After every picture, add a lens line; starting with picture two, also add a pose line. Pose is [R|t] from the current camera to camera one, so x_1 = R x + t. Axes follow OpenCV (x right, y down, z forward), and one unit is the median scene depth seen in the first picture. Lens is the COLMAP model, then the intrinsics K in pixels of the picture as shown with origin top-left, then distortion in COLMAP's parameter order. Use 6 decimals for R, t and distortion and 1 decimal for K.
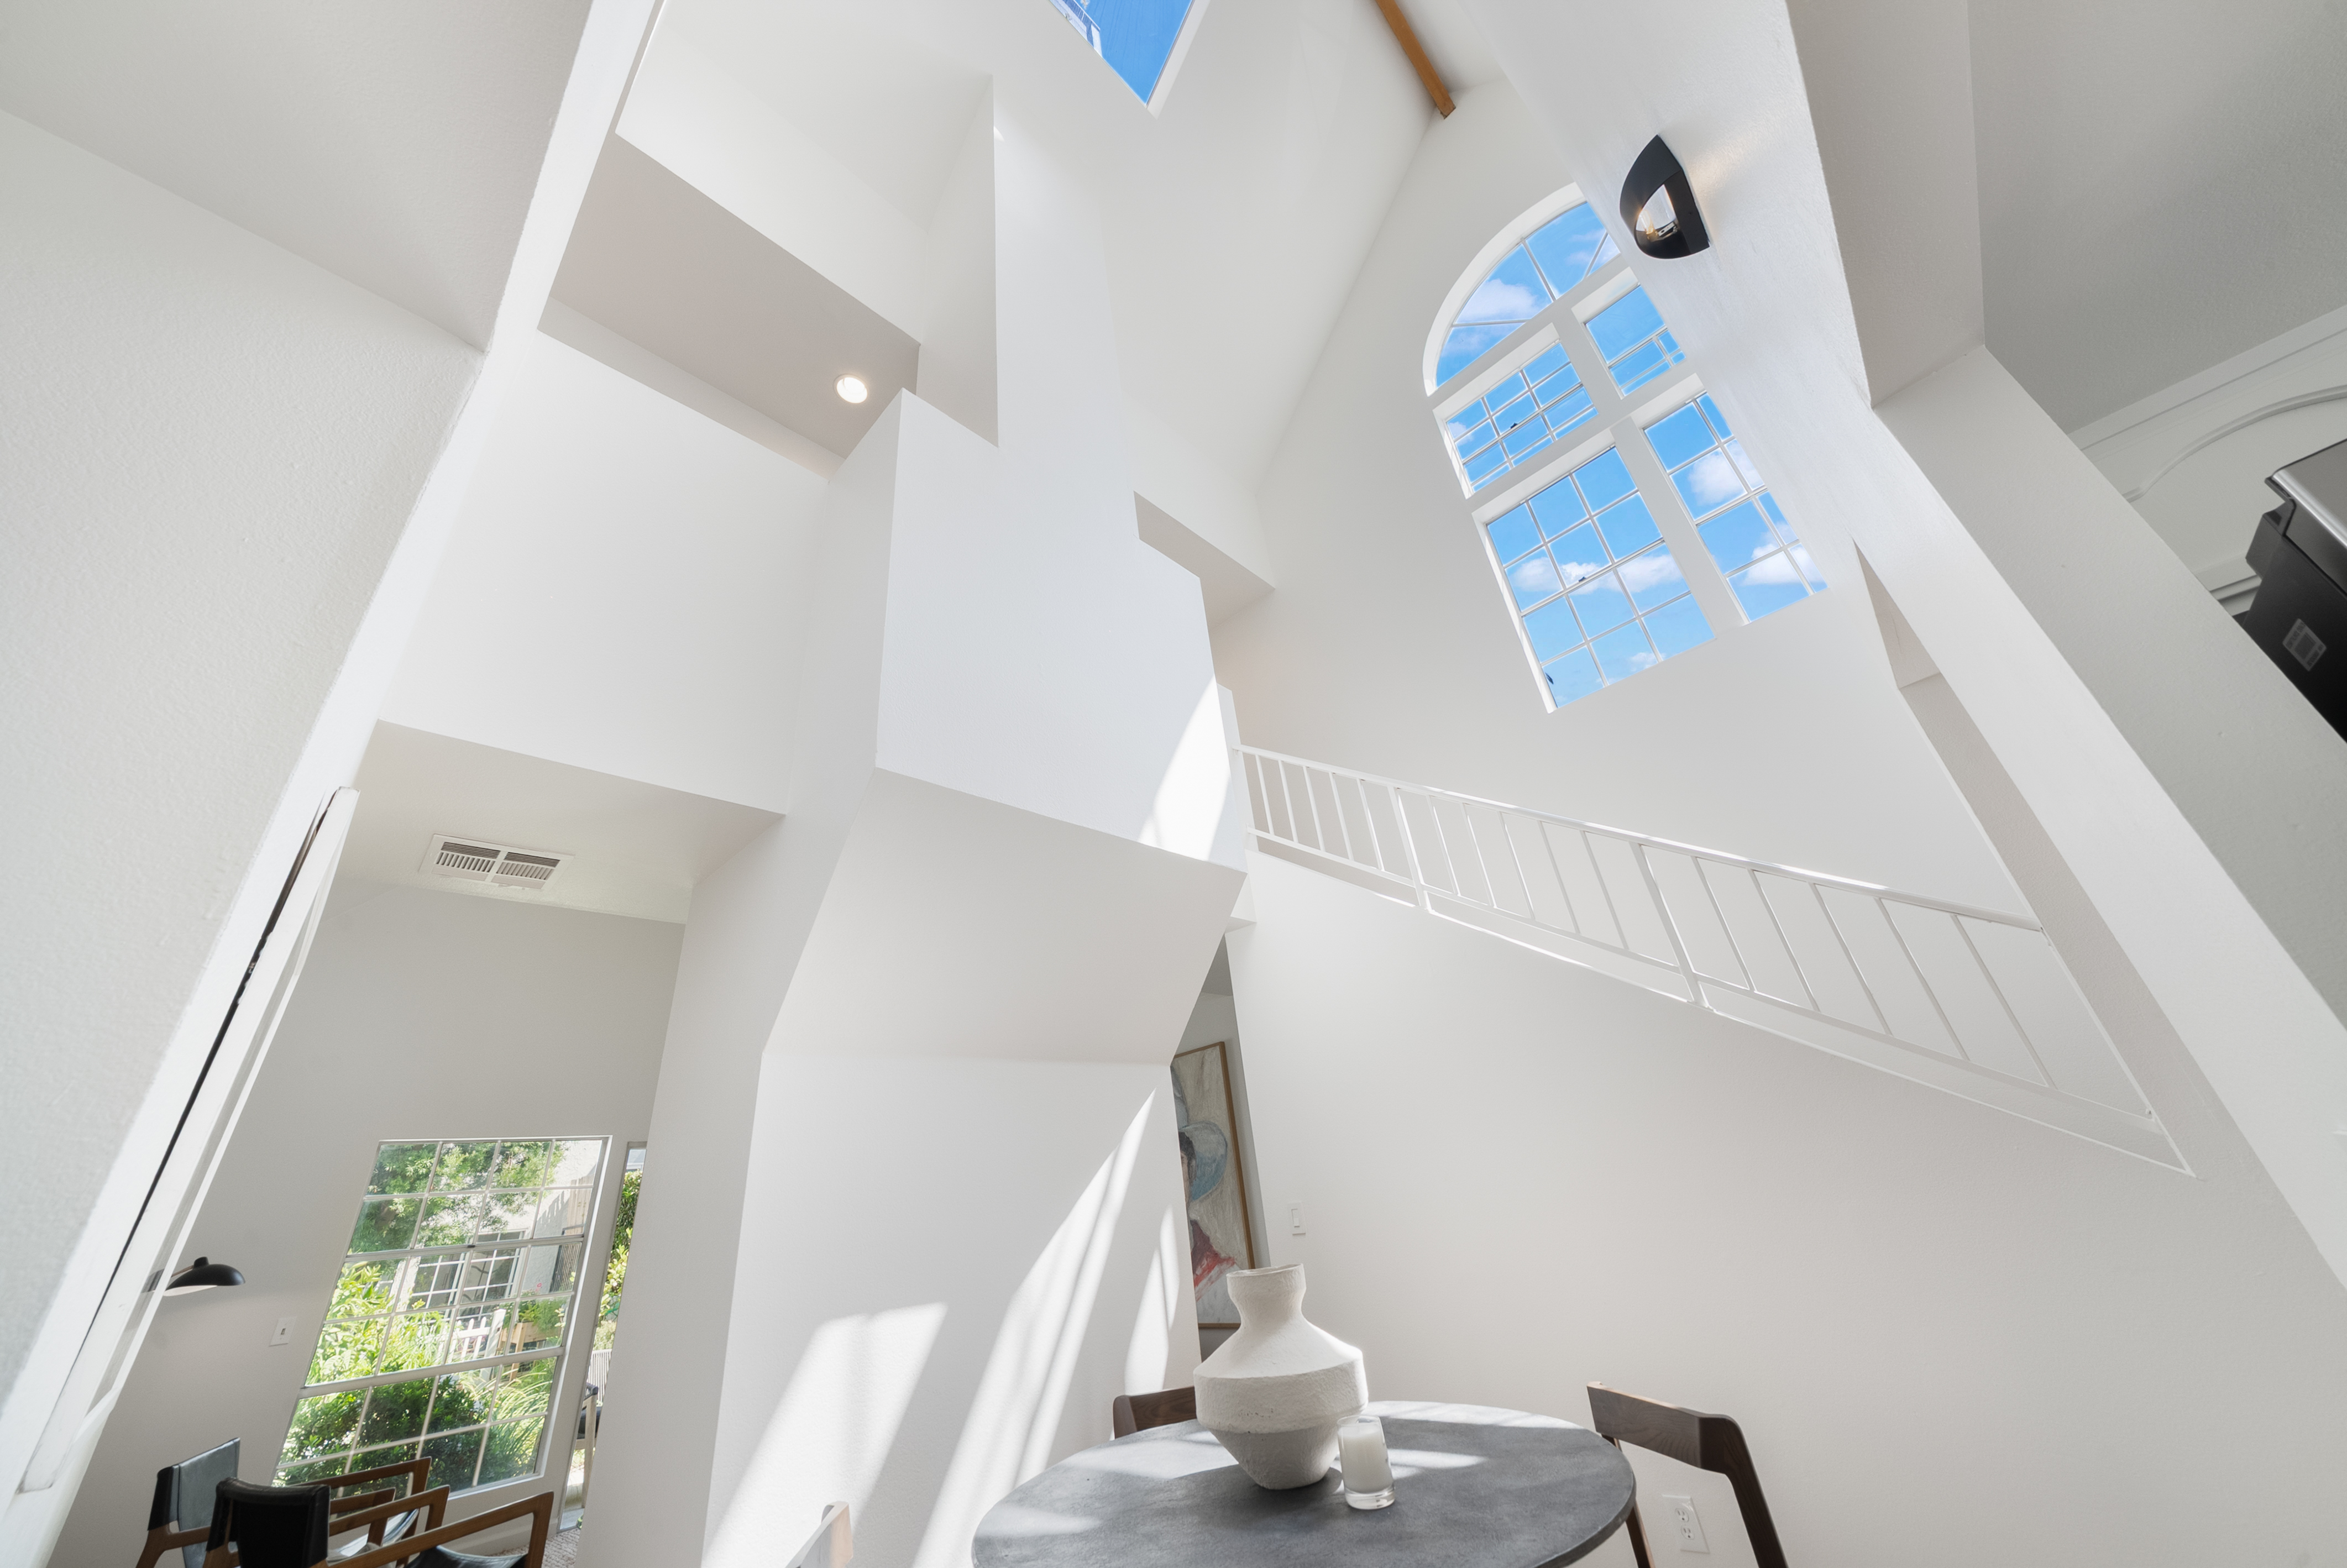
lens RADIAL K [[824.5, 0, 1177.4], [0, 824.5, 756.3], [0, 0, 1]] dist [-0.008606, 0.000219]
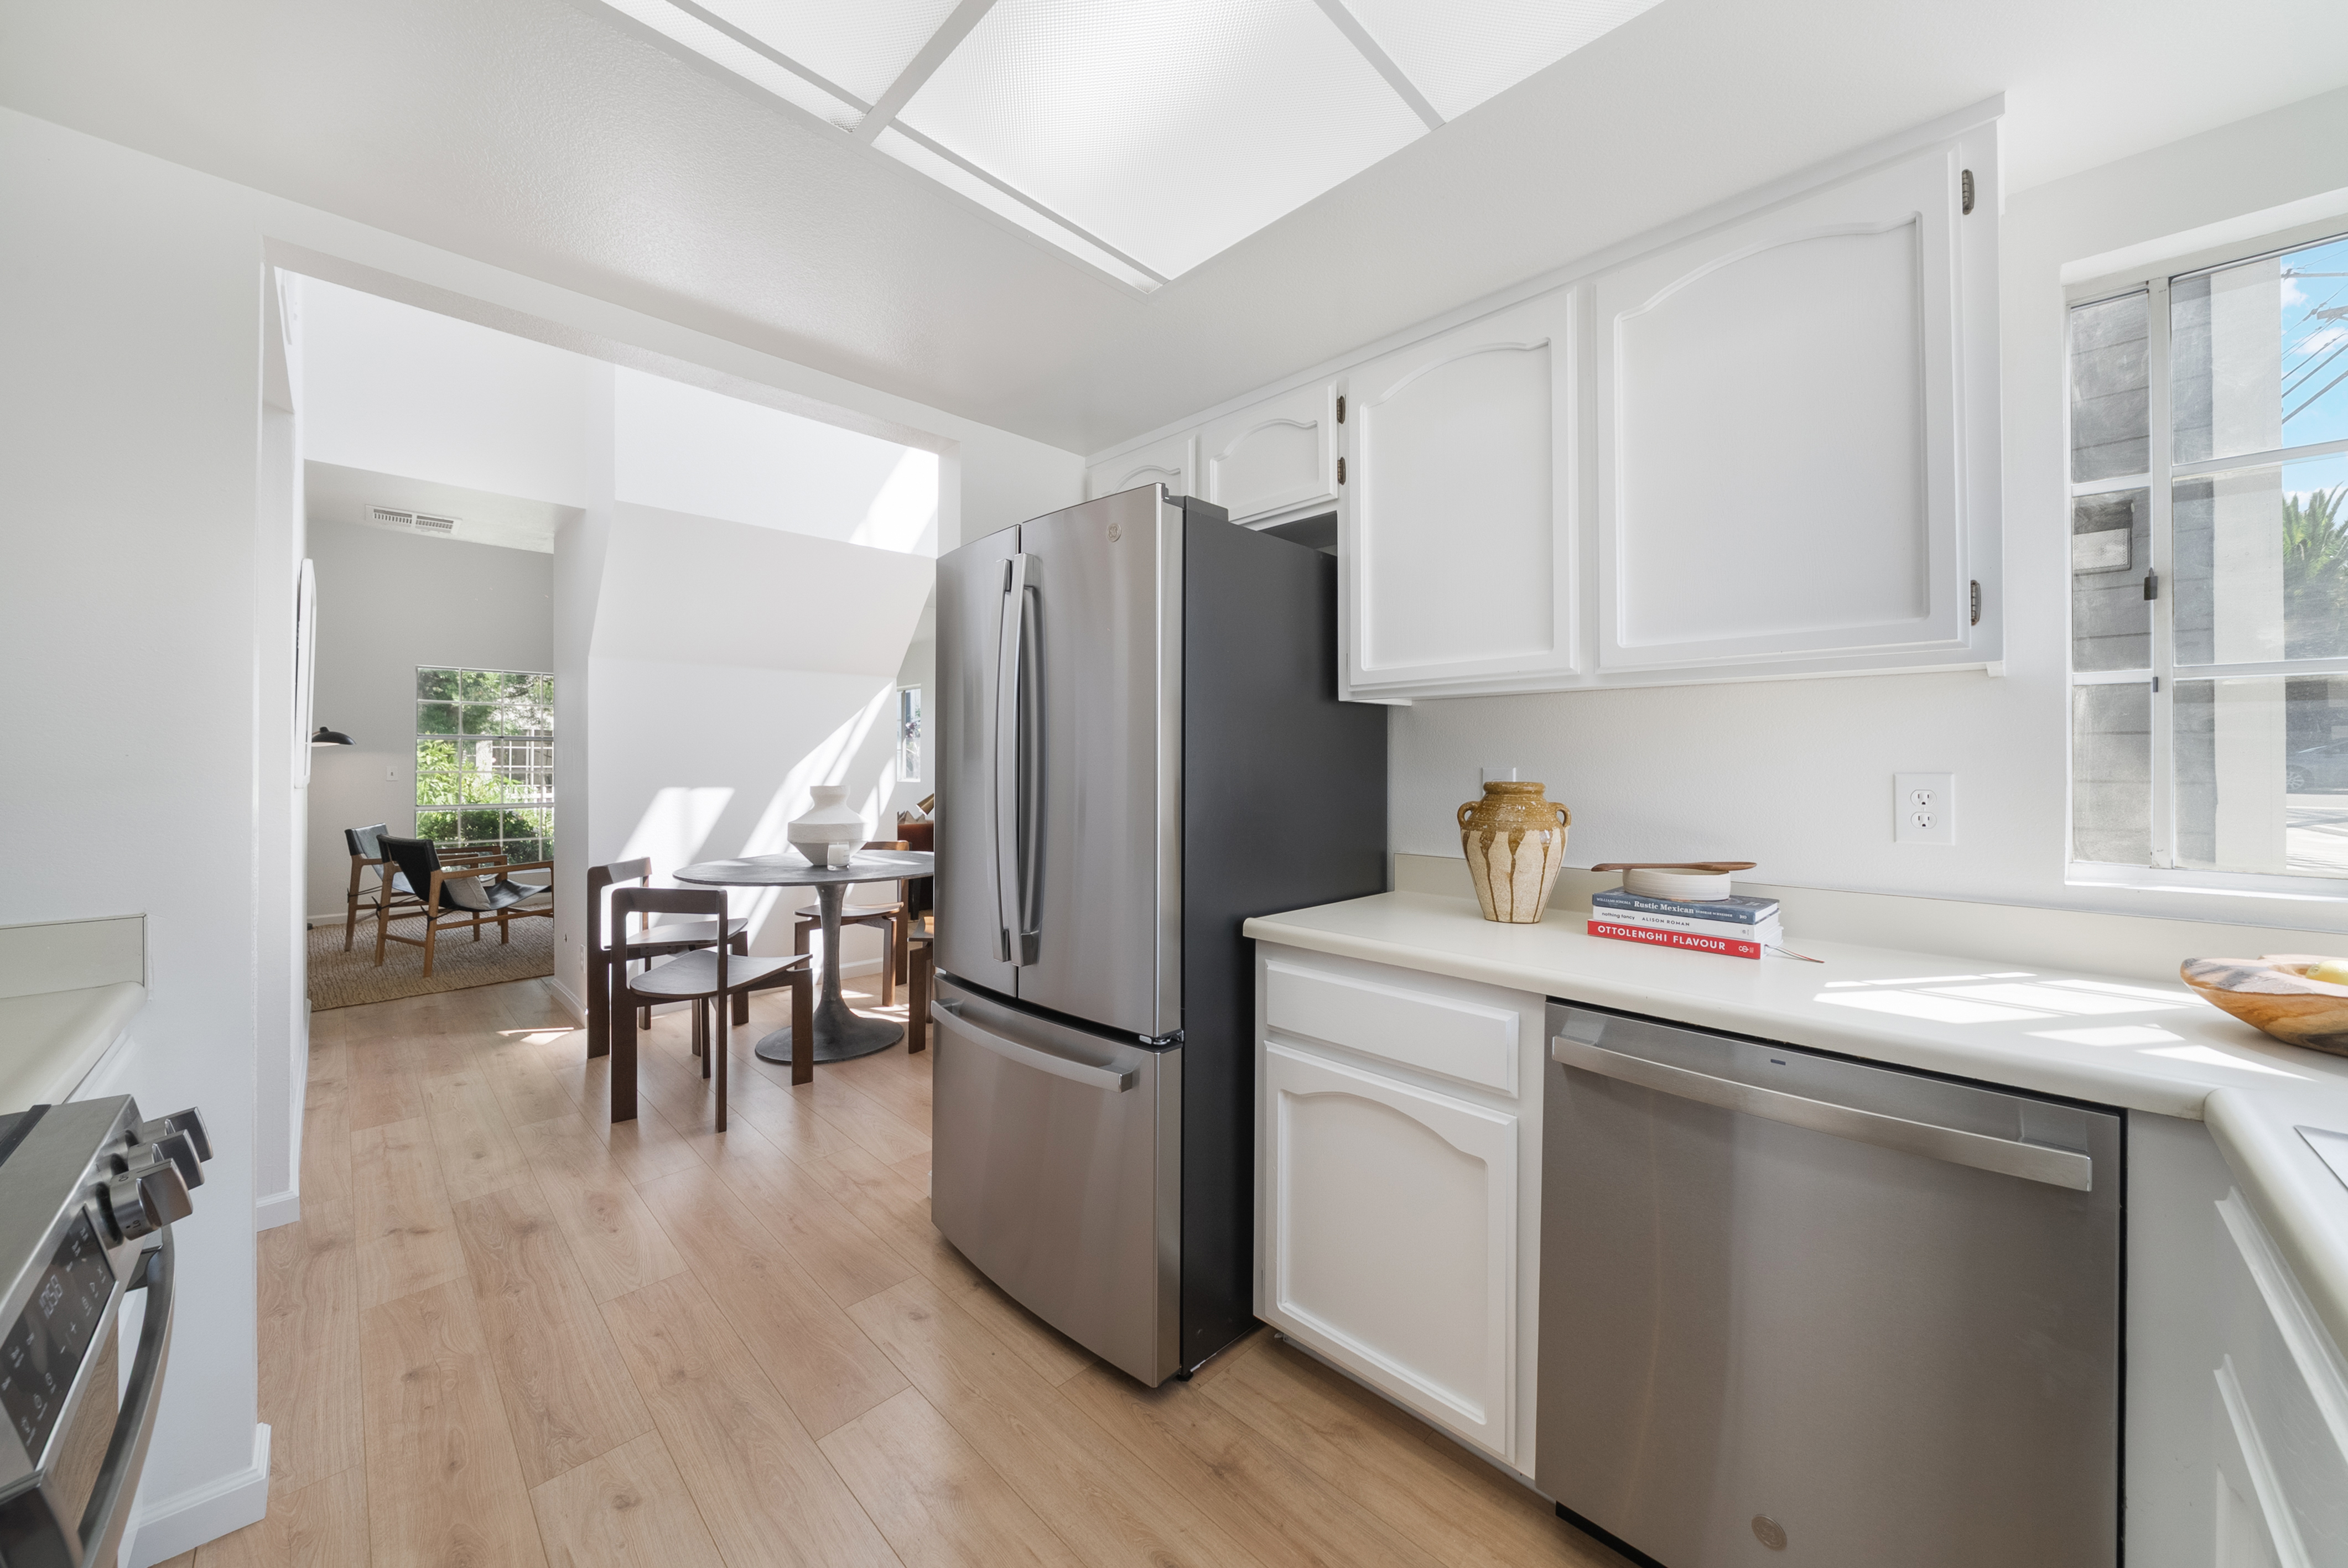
lens RADIAL K [[845.4, 0, 1180.0], [0, 845.4, 762.2], [0, 0, 1]] dist [-0.012257, -0.000038]
pose [[0.995030, 0.099554, 0.001858, 0.383147], [-0.088529, 0.875992, 0.474132, -0.199402], [0.045574, -0.471940, 0.880452, -0.320411]]
